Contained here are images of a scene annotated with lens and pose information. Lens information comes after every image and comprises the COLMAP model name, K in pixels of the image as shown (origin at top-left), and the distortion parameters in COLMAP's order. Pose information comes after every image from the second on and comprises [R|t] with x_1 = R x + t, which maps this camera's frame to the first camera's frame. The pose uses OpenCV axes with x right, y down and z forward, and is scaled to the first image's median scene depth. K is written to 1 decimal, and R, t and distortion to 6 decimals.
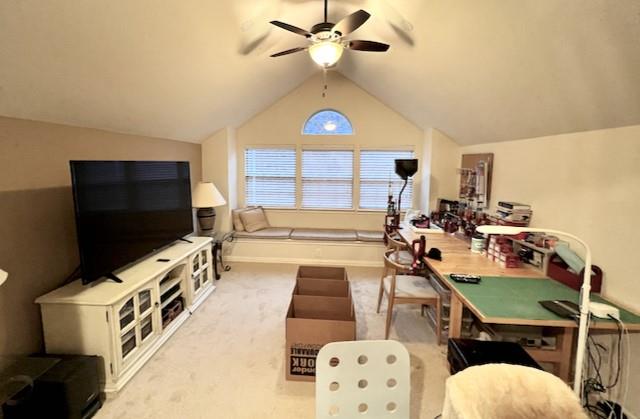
lens RADIAL K [[275.5, 0, 318.5], [0, 275.5, 177.4], [0, 0, 1]] dist [0.000571, 0.000062]
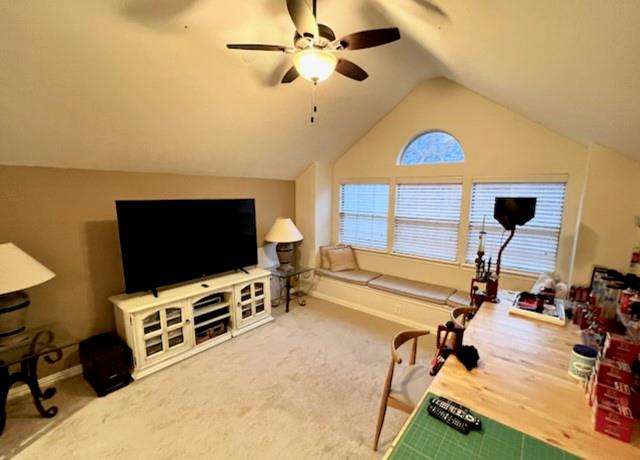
lens RADIAL K [[285.7, 0, 320.0], [0, 285.7, 230.0], [0, 0, 1]] dist [0.001247, 0.000061]
pose [[0.823801, 0.072385, -0.562239, 0.324749], [-0.032540, 0.996217, 0.080579, -0.030398], [0.565945, -0.048086, 0.823040, 0.195074]]
